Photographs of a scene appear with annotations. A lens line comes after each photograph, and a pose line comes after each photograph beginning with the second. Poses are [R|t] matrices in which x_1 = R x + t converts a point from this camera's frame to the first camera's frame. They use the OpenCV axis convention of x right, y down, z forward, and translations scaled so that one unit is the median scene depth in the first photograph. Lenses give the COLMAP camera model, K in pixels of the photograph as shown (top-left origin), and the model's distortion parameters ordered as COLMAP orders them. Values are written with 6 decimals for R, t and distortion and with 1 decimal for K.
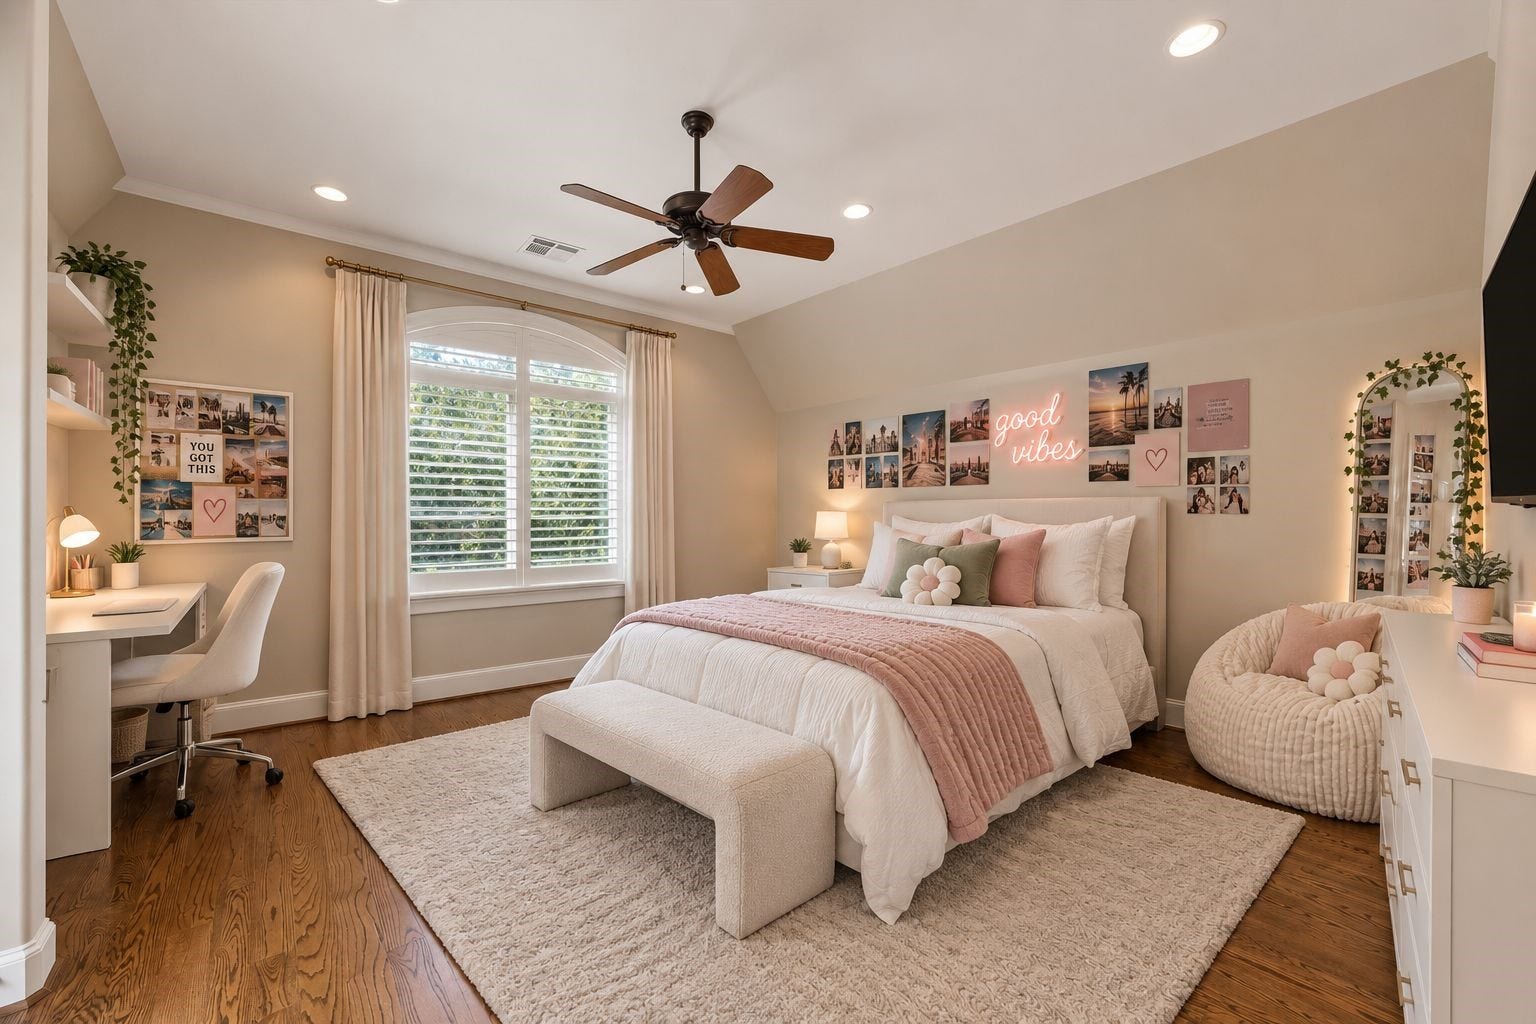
lens RADIAL K [[633.6, 0, 767.6], [0, 633.6, 507.7], [0, 0, 1]] dist [-0.000282, -0.000105]
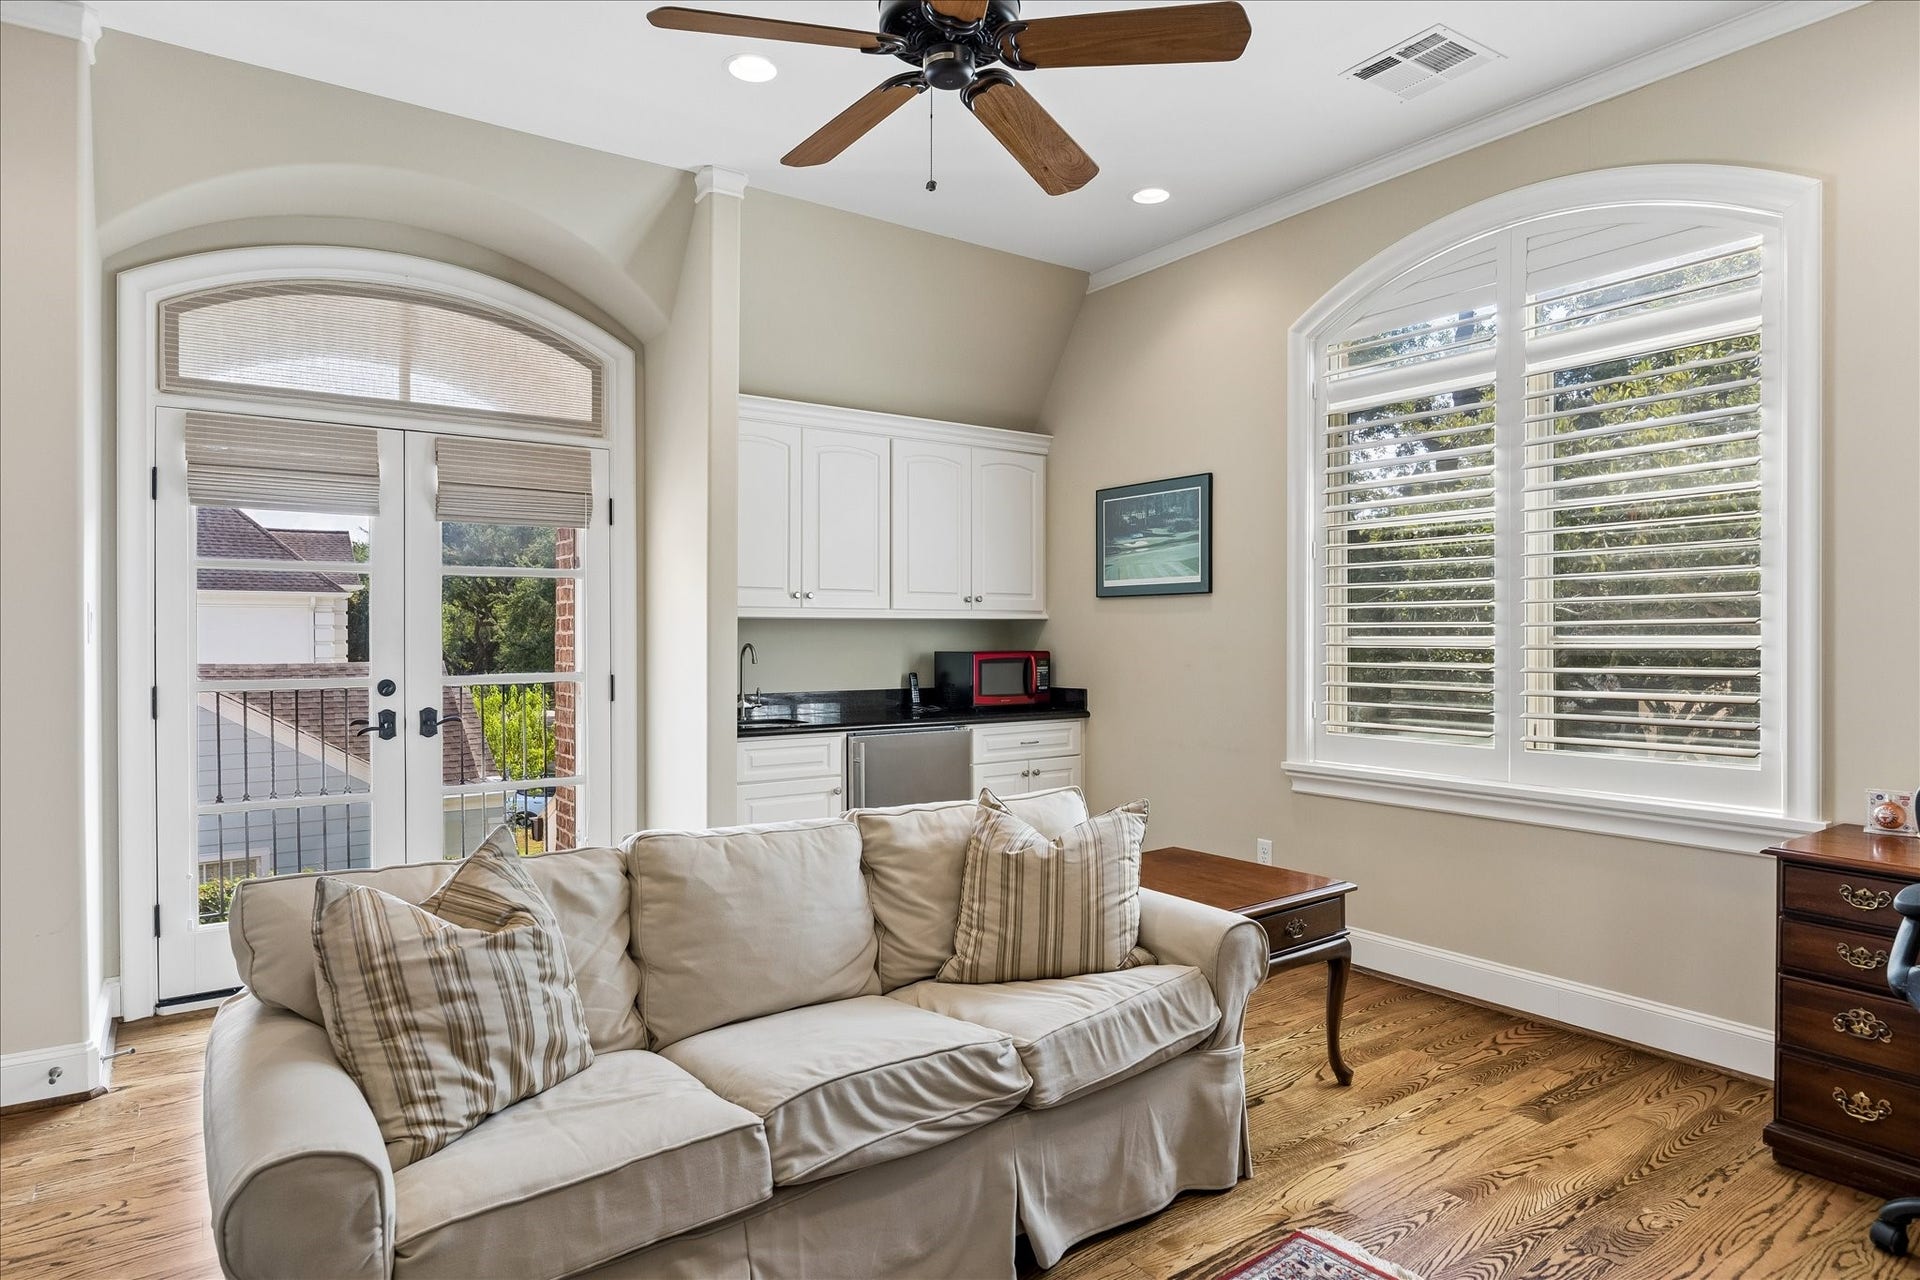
lens RADIAL K [[1119.2, 0, 960.0], [0, 1119.2, 640.0], [0, 0, 1]] dist [0.000283, -0.000118]
pose [[-0.085148, 0.004589, -0.996358, 0.554063], [0.005172, 0.999978, 0.004164, 0.011146], [0.996355, -0.004799, -0.085170, 0.786675]]
